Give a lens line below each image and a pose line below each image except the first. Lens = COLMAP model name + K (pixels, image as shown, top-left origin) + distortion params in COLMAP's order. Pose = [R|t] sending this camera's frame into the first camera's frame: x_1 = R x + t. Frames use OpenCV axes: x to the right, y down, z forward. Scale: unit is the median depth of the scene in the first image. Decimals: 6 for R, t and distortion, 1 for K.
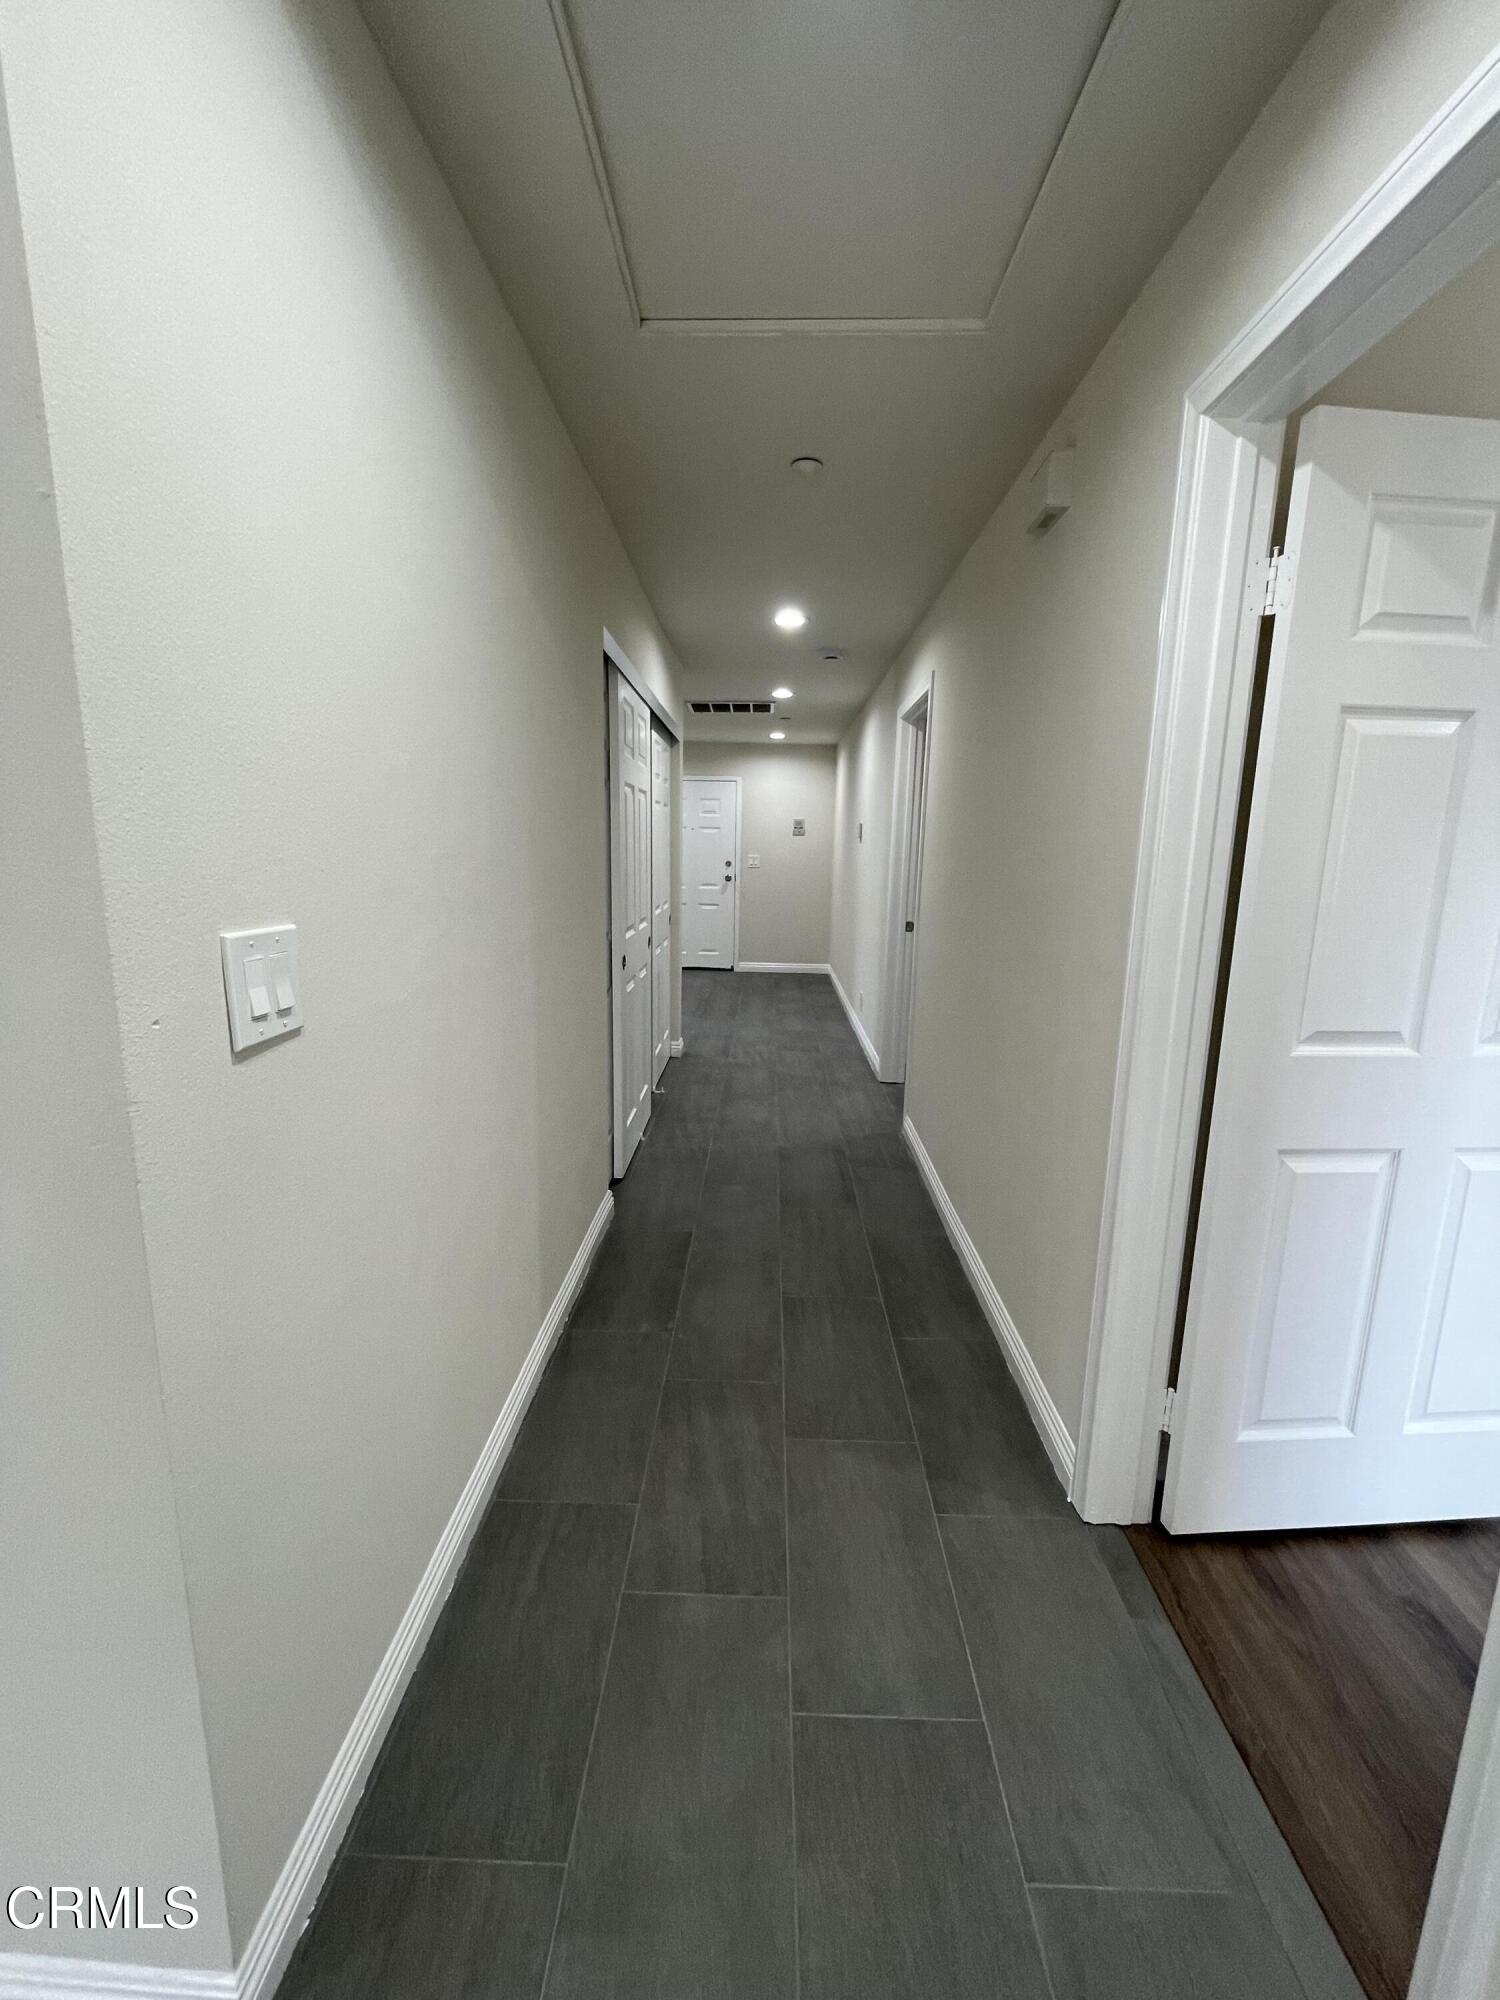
lens RADIAL K [[810.6, 0, 751.7], [0, 810.6, 999.8], [0, 0, 1]] dist [-0.003538, -0.000168]
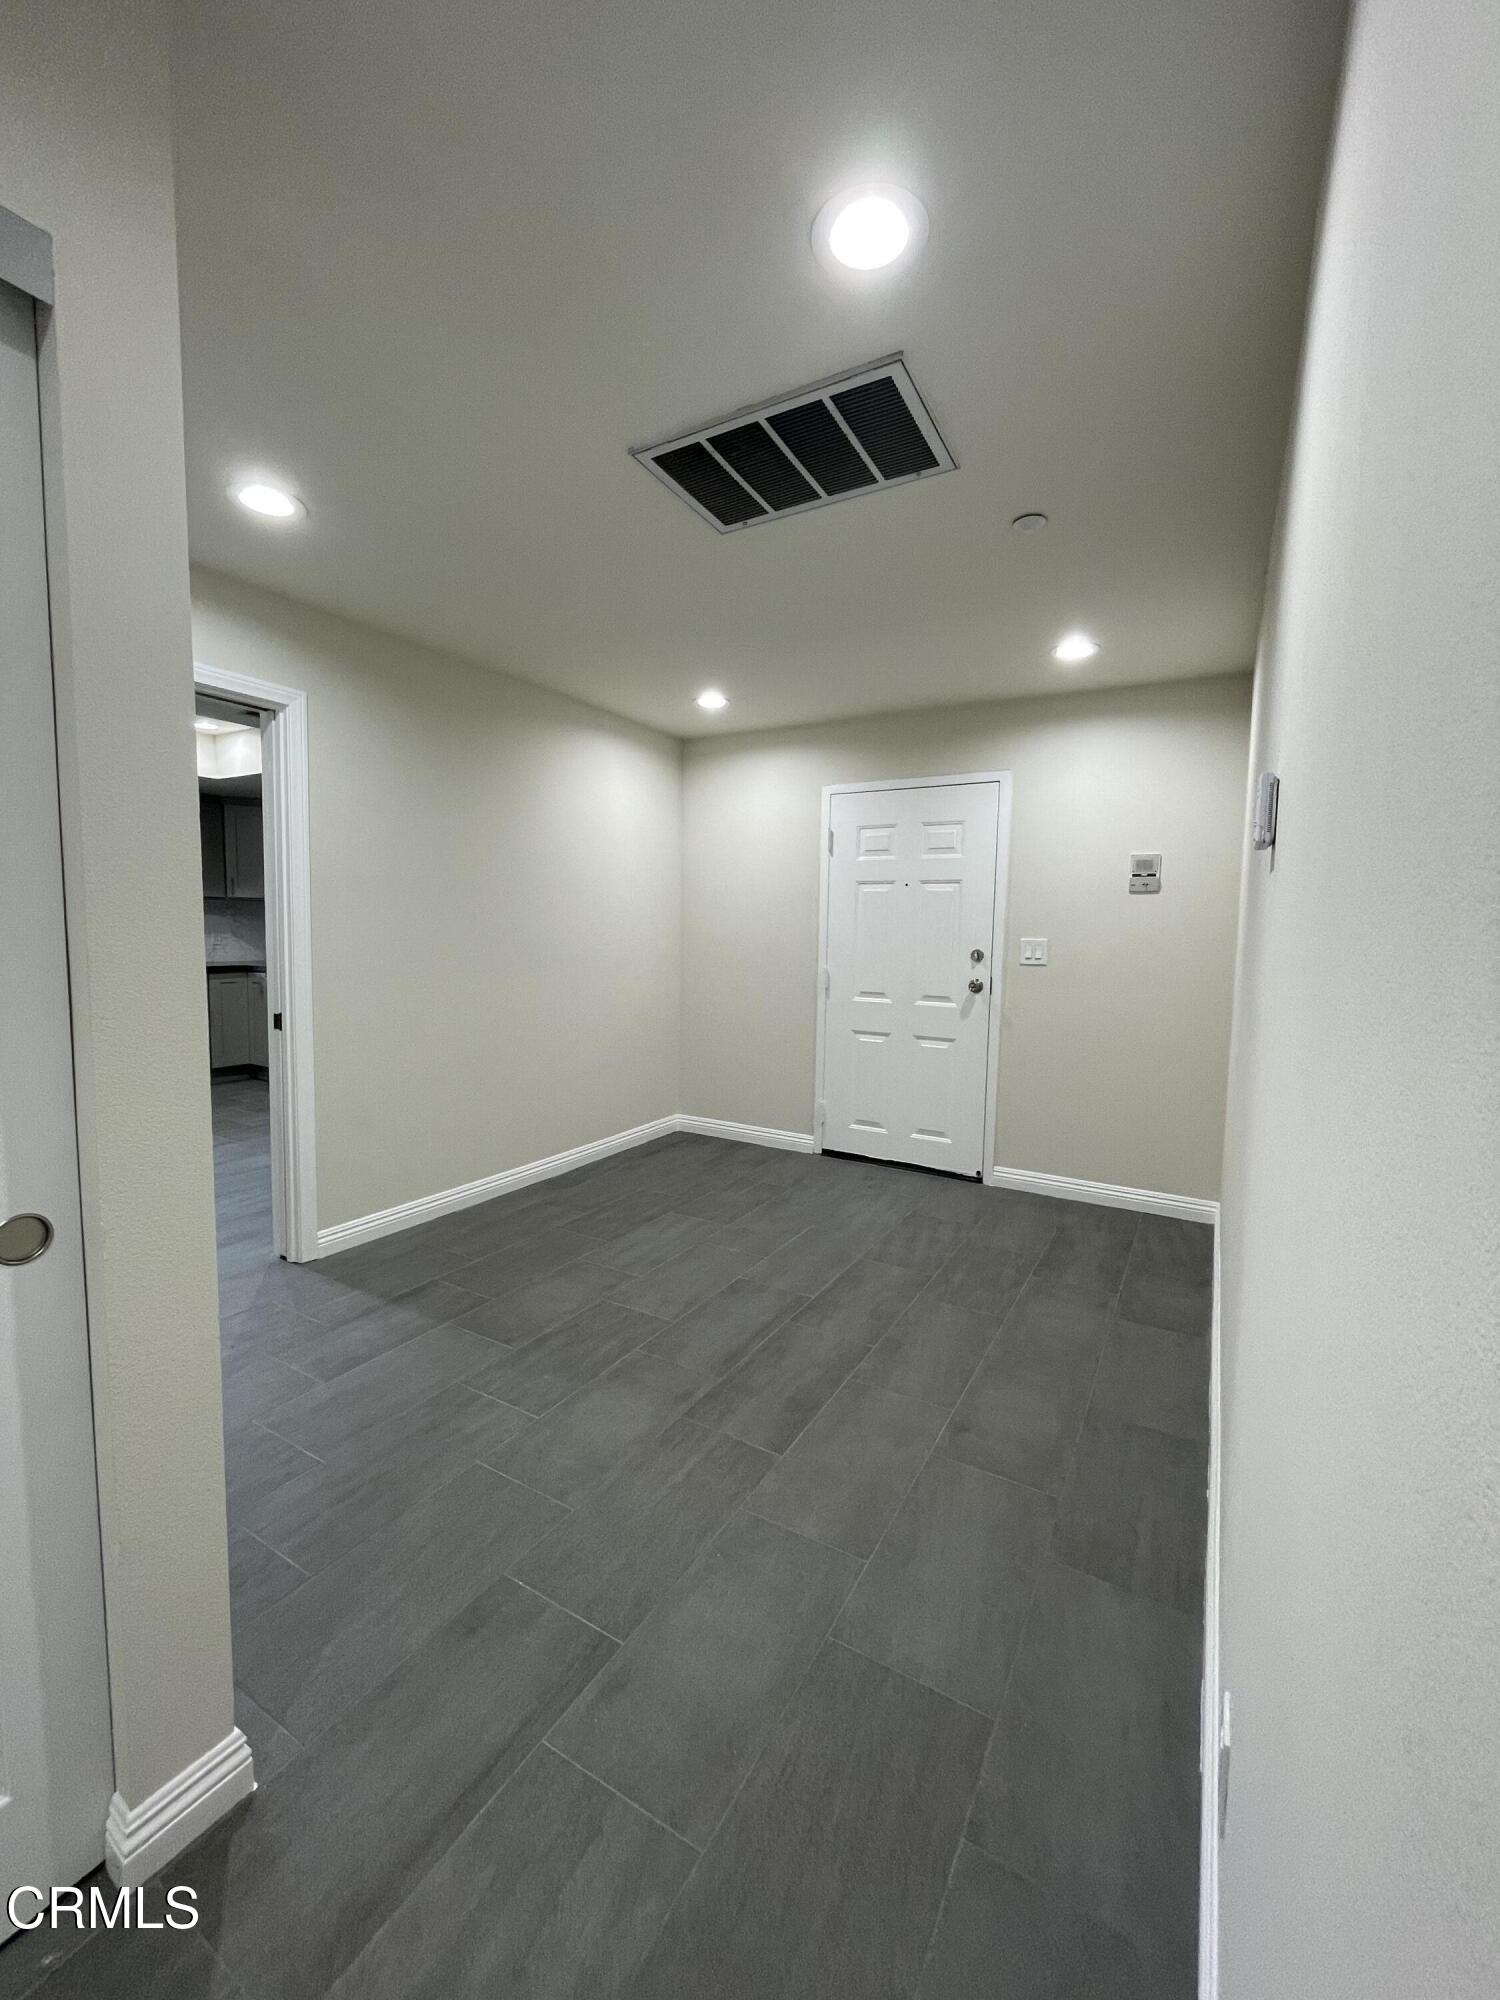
lens RADIAL K [[810.6, 0, 742.9], [0, 810.6, 997.7], [0, 0, 1]] dist [-0.003538, -0.000168]
pose [[0.874559, 0.040474, -0.483227, 0.080337], [-0.093869, 0.991792, -0.086817, -0.090220], [0.475747, 0.121287, 0.871180, 0.527676]]
